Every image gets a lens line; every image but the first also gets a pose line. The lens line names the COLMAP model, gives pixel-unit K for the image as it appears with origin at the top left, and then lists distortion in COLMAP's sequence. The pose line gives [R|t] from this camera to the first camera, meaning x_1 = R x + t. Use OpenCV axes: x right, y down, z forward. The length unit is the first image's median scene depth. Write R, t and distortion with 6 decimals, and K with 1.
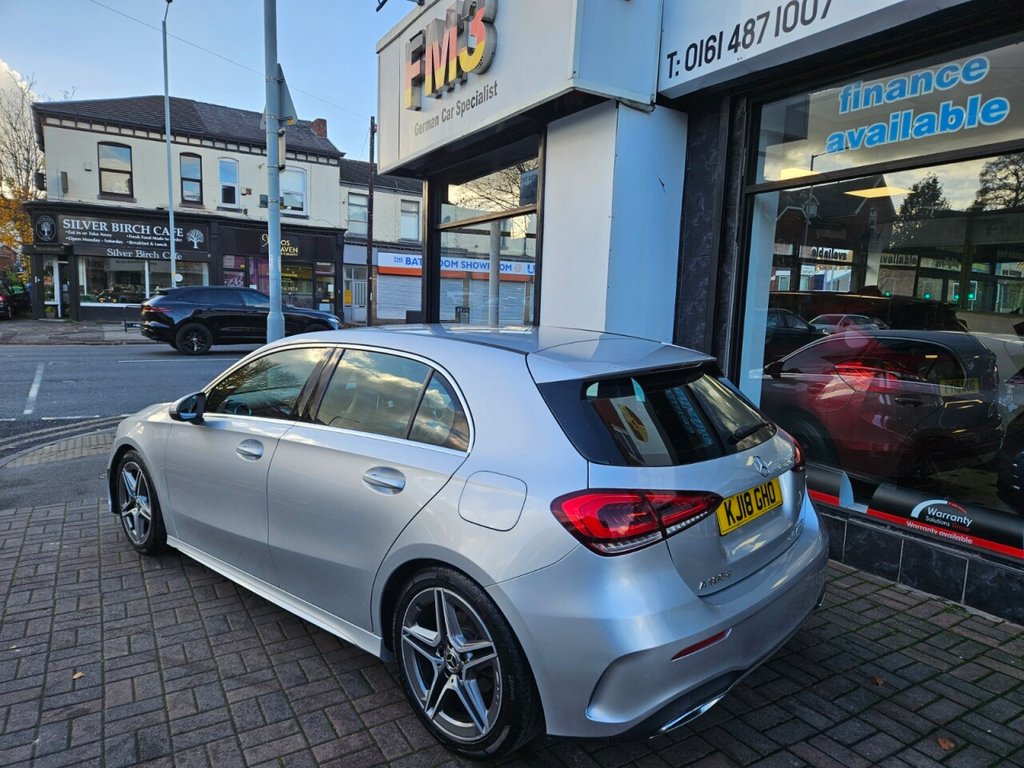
lens RADIAL K [[674.5, 0, 507.3], [0, 674.5, 387.6], [0, 0, 1]] dist [0.072147, -0.056100]
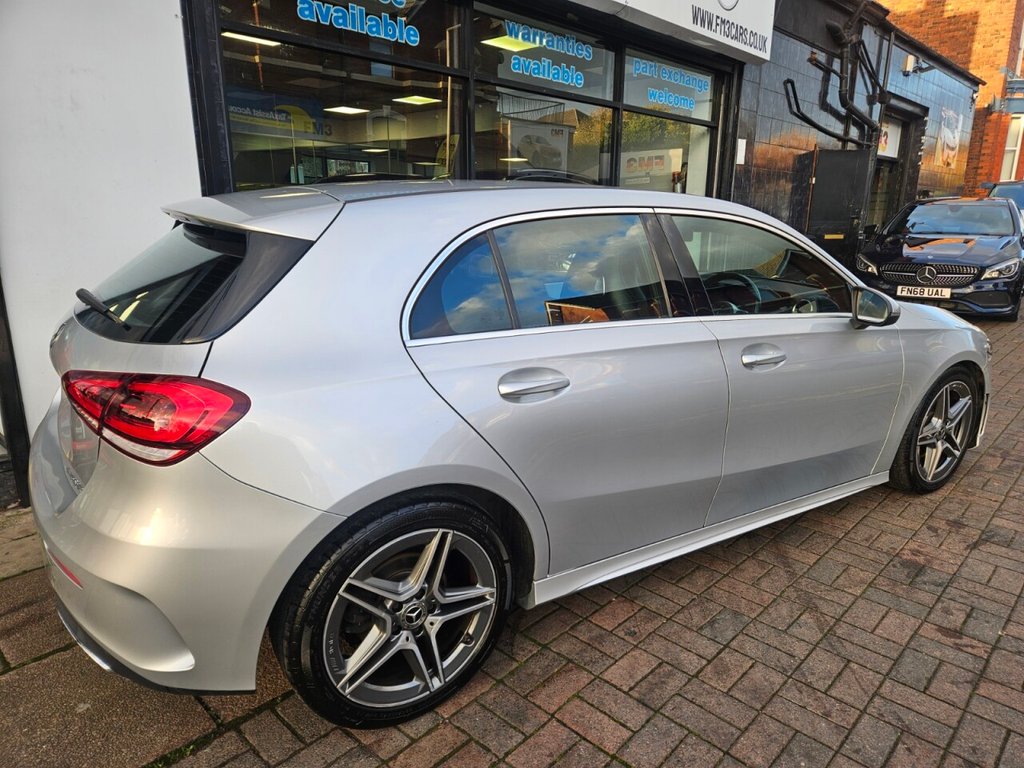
lens RADIAL K [[680.1, 0, 510.6], [0, 680.1, 387.9], [0, 0, 1]] dist [0.069397, -0.052048]
pose [[-0.269699, -0.268053, 0.924884, -0.750901], [0.101192, 0.947267, 0.304048, -0.096313], [-0.957613, 0.175592, -0.228352, 1.046907]]
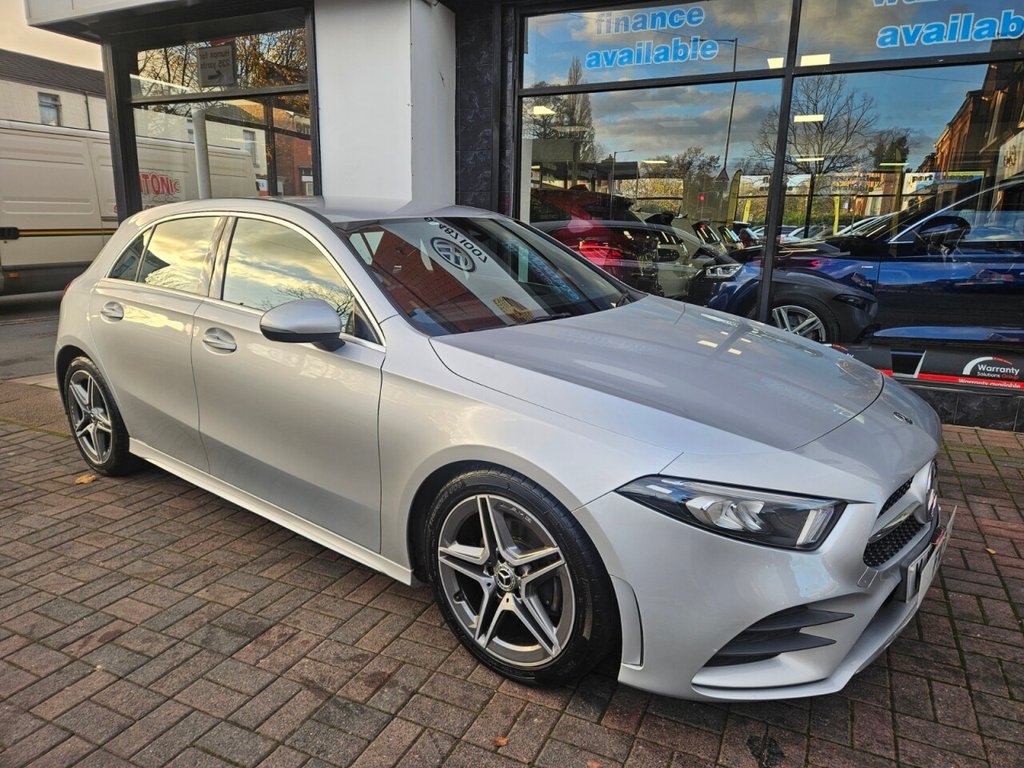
lens RADIAL K [[673.8, 0, 518.0], [0, 673.8, 376.0], [0, 0, 1]] dist [0.069442, -0.055259]
pose [[0.825799, -0.128290, 0.549179, -0.391518], [0.070342, 0.989609, 0.125403, 0.047630], [-0.559560, -0.064927, 0.826243, 0.013693]]
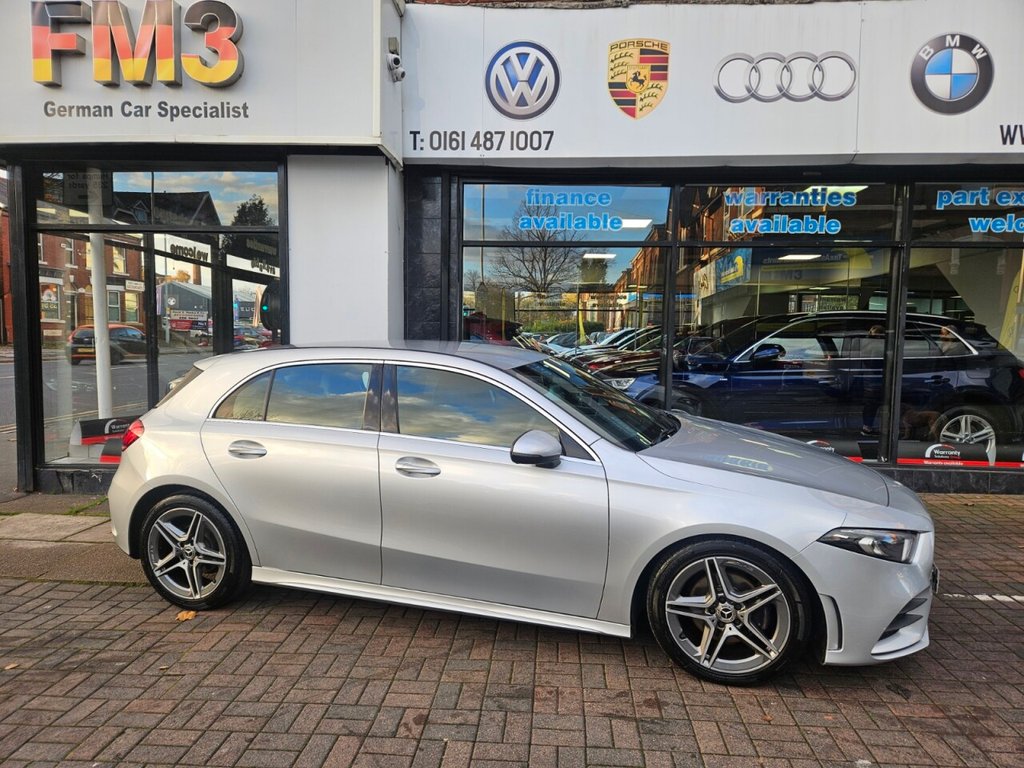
lens RADIAL K [[669.1, 0, 512.8], [0, 669.1, 389.4], [0, 0, 1]] dist [0.076554, -0.059154]
pose [[0.569344, -0.083149, 0.817884, -0.832626], [0.099551, 0.994524, 0.031807, -0.027807], [-0.816049, 0.063312, 0.574504, 0.162531]]
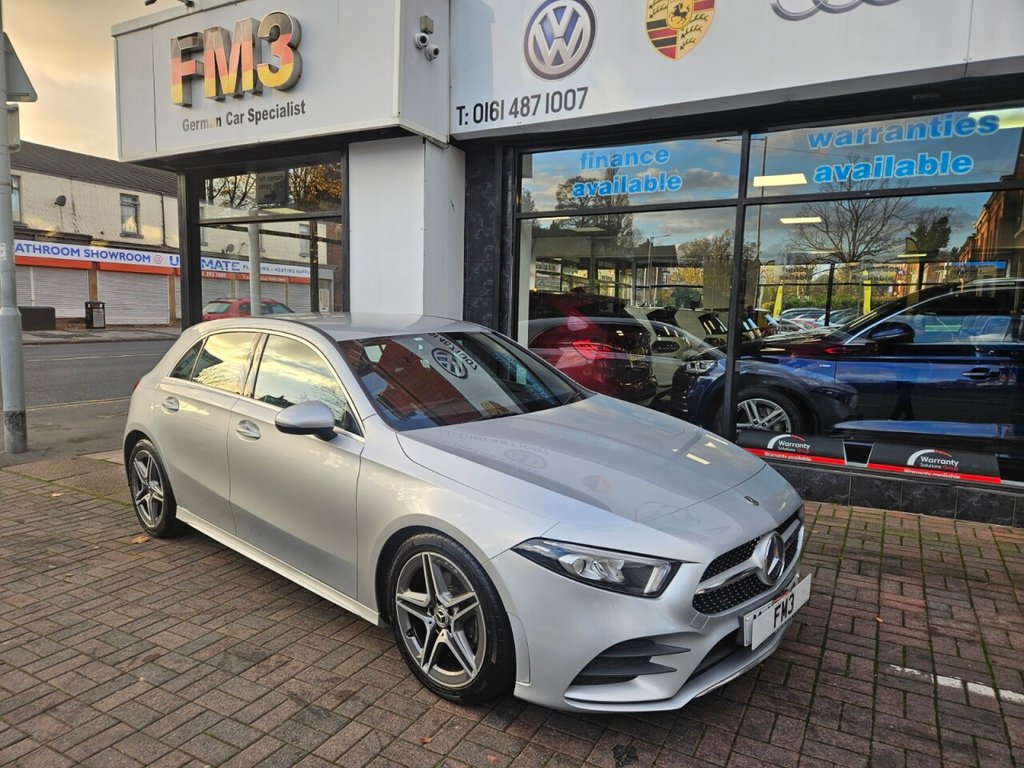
lens RADIAL K [[669.8, 0, 508.5], [0, 669.8, 384.3], [0, 0, 1]] dist [0.075598, -0.059050]
pose [[0.864817, -0.063964, 0.497996, -0.400226], [0.063413, 0.997824, 0.018039, 0.024329], [-0.498066, 0.015979, 0.866992, -0.172347]]
